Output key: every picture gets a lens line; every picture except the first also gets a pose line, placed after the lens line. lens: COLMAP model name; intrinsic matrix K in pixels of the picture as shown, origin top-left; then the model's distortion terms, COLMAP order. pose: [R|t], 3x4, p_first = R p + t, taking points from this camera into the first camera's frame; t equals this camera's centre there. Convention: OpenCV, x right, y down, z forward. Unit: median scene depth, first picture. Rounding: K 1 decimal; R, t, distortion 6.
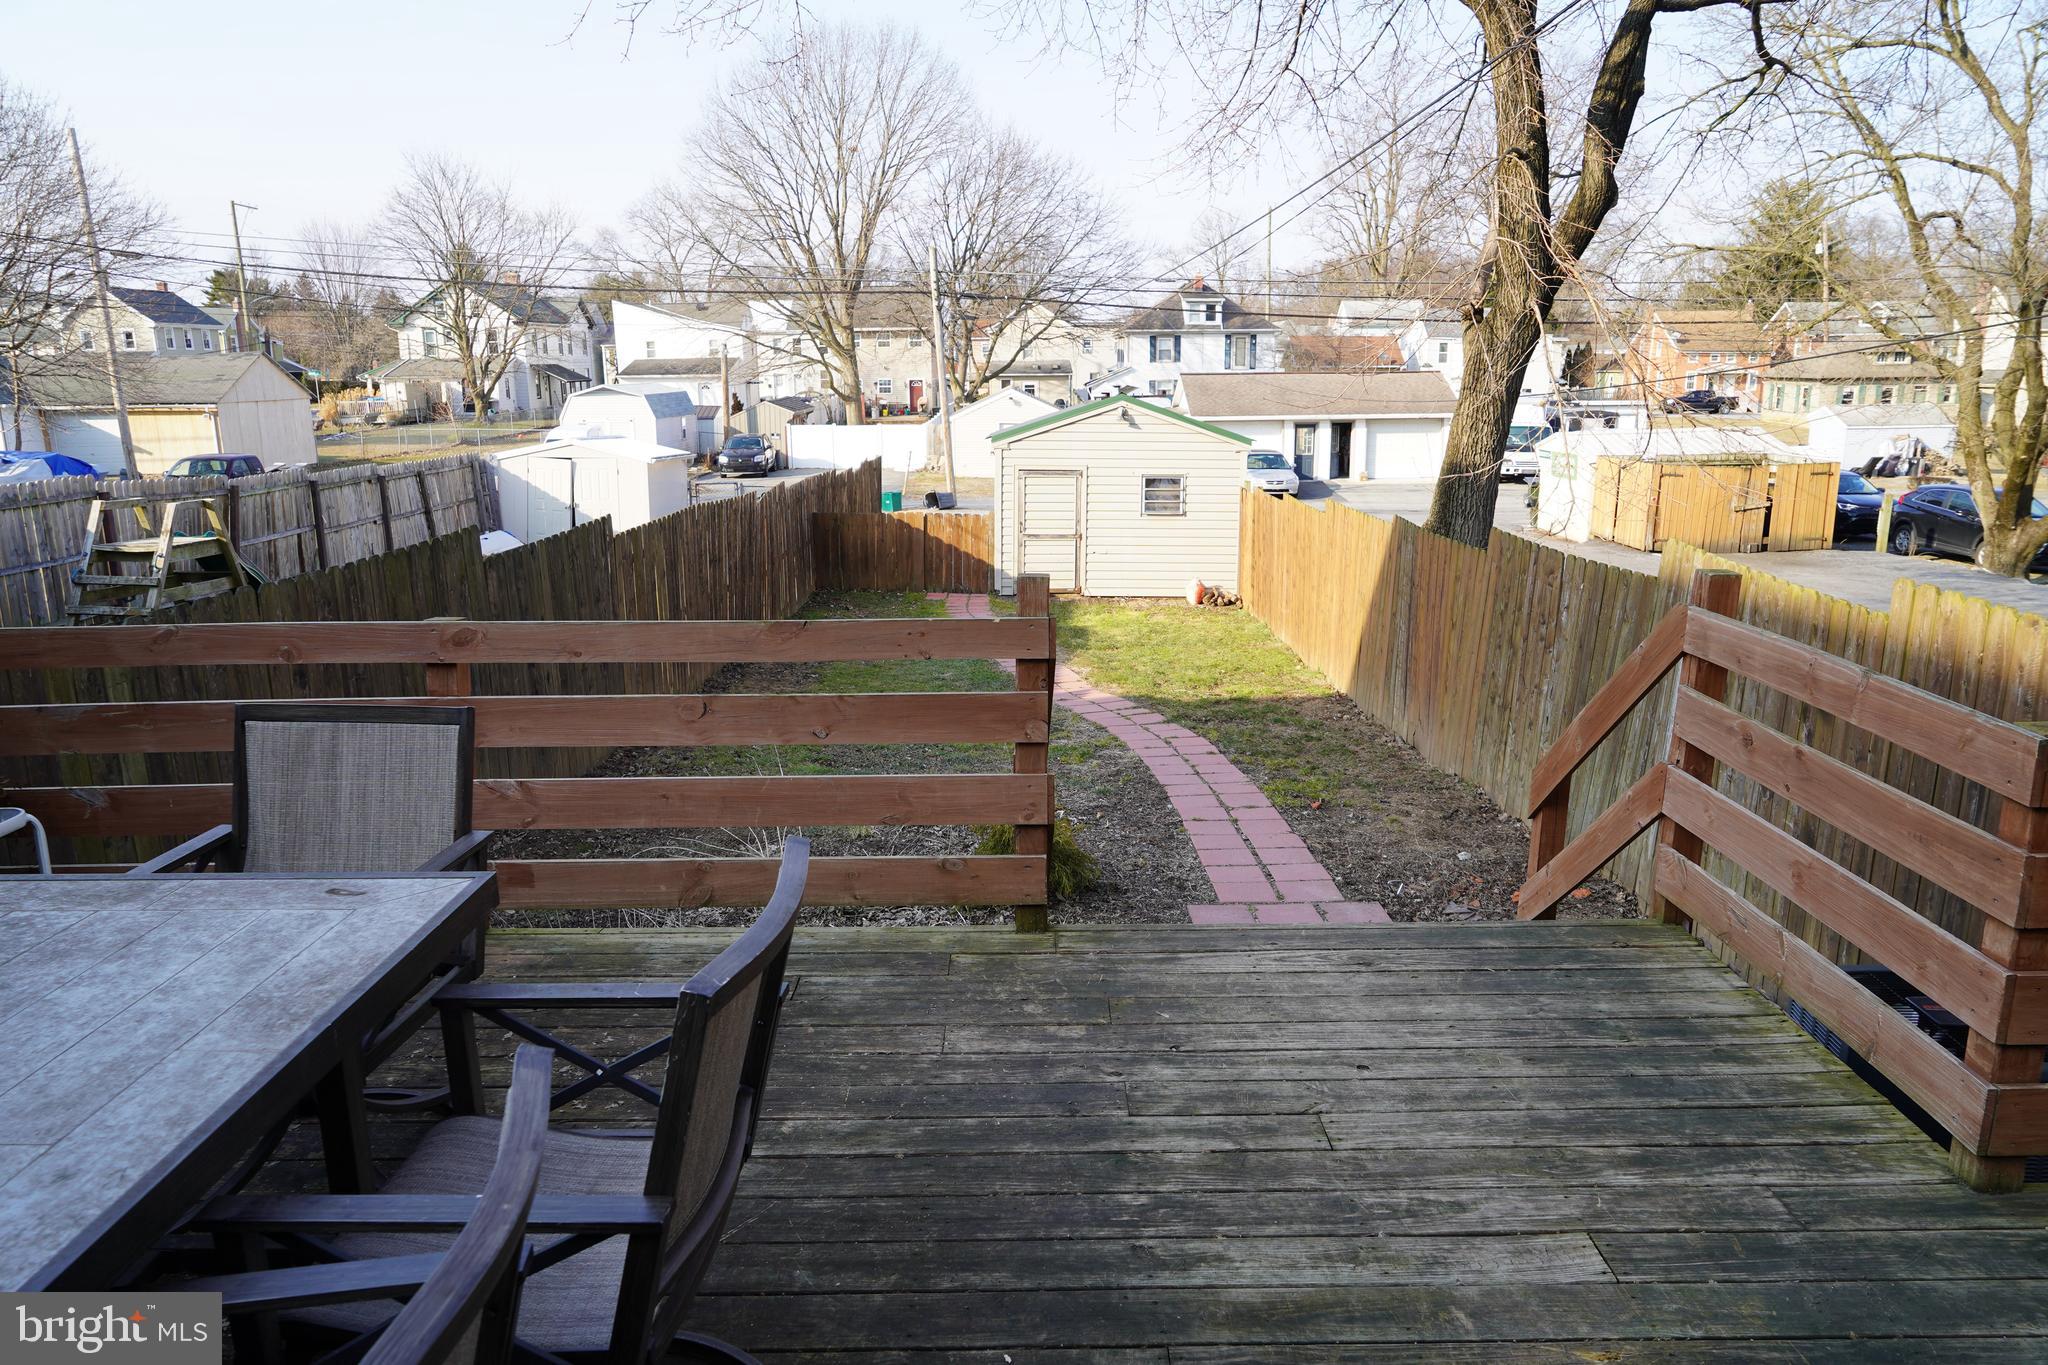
lens RADIAL K [[1381.3, 0, 1023.6], [0, 1381.3, 692.4], [0, 0, 1]] dist [-0.036080, 0.031088]
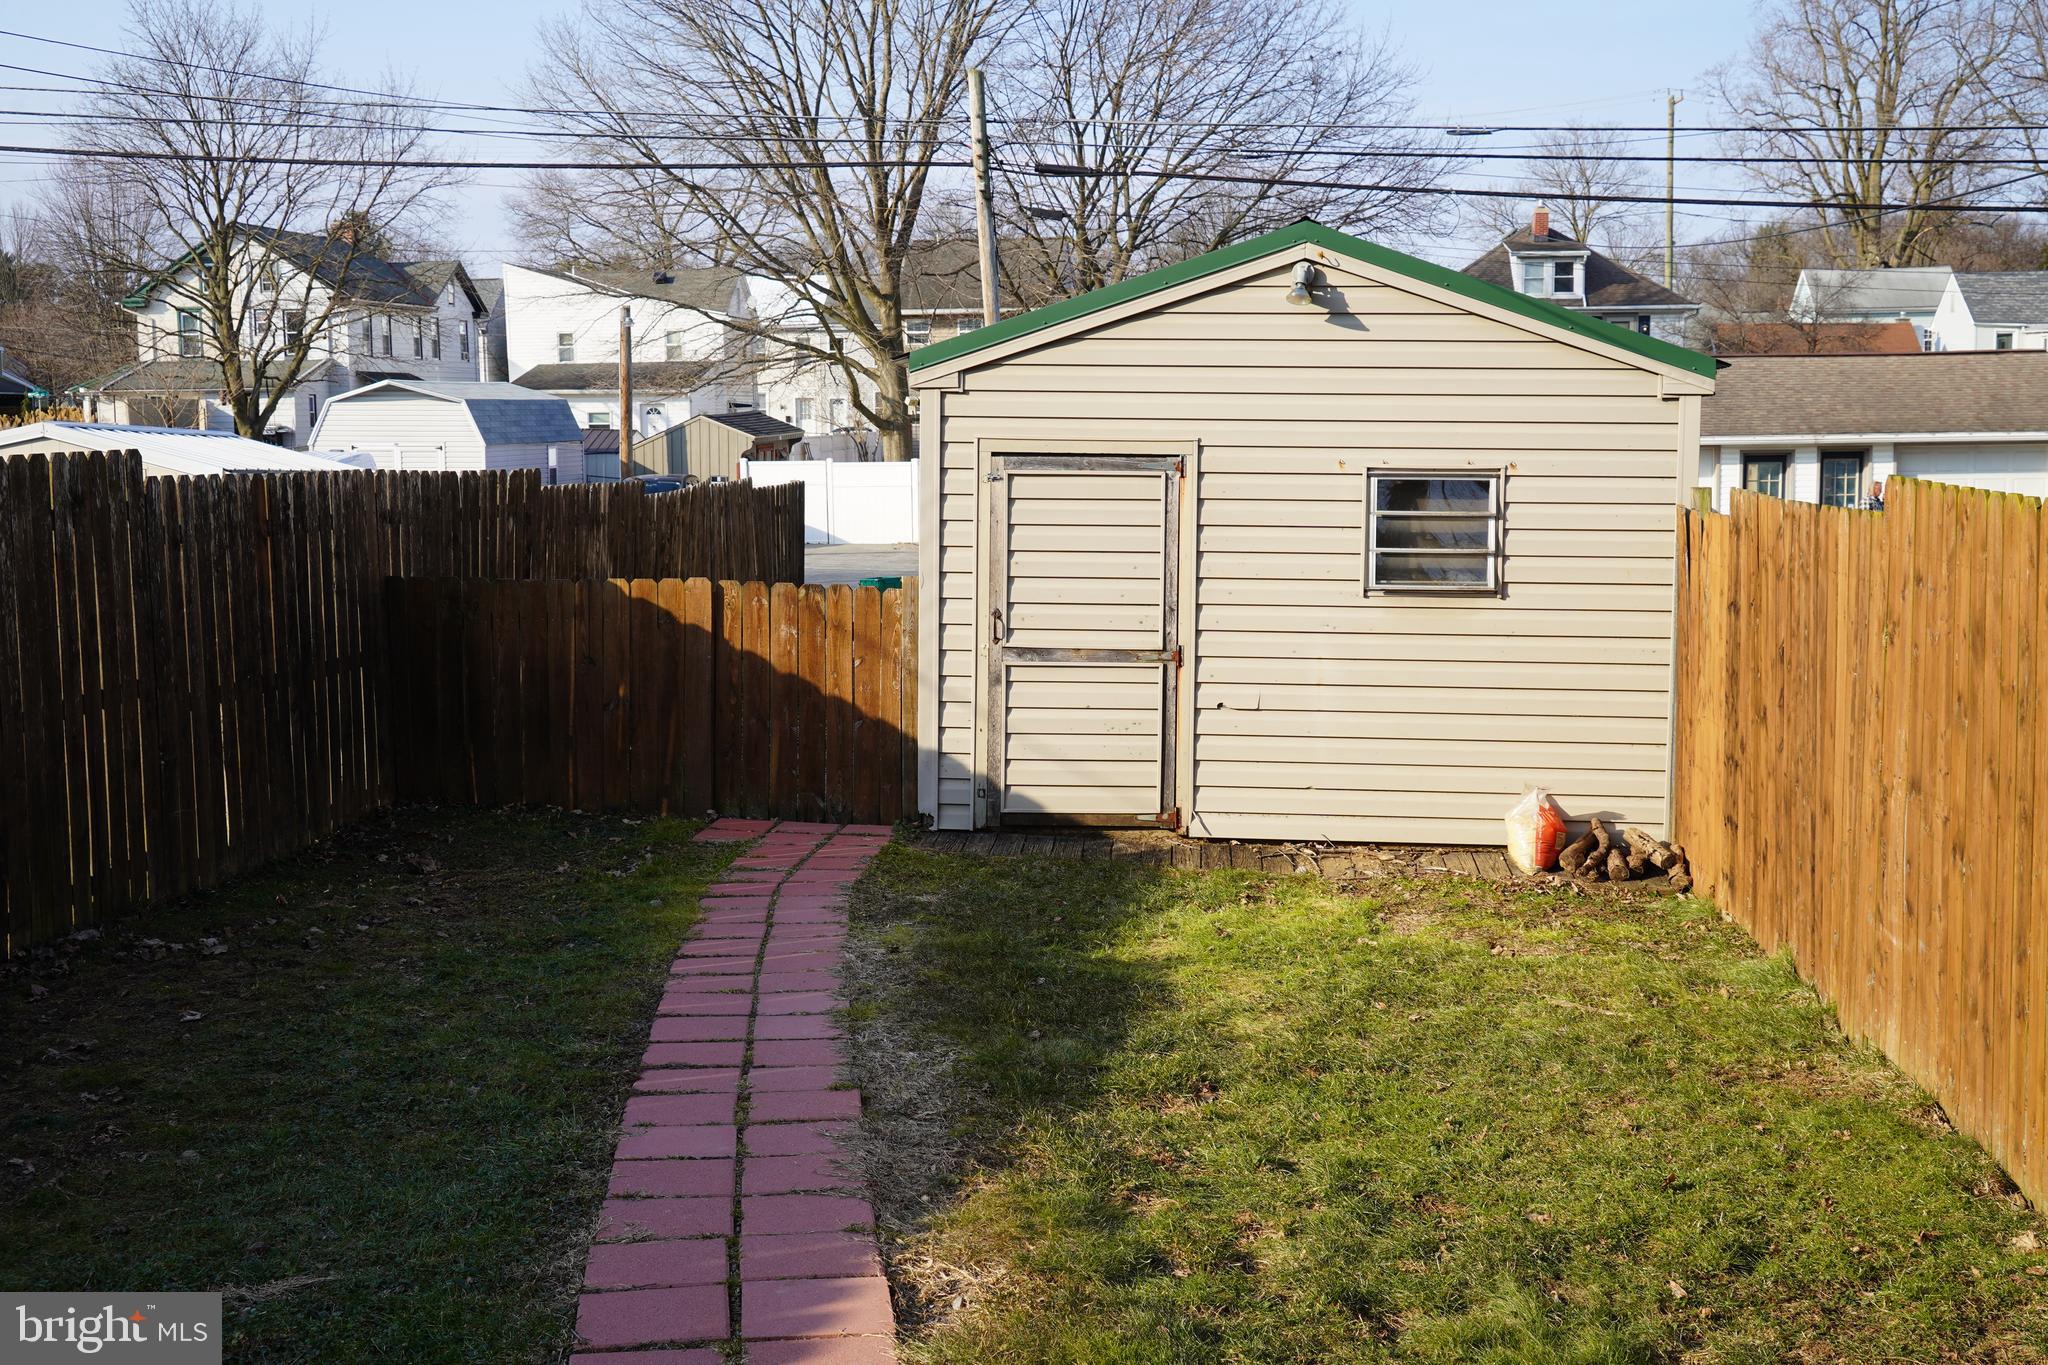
lens RADIAL K [[2229.3, 0, 1021.0], [0, 2229.3, 671.0], [0, 0, 1]] dist [0.007235, 0.000000]
pose [[0.994589, 0.012315, -0.103160, 0.057341], [-0.024440, 0.992818, -0.117113, -0.045318], [0.100976, 0.119000, 0.987746, 0.462886]]
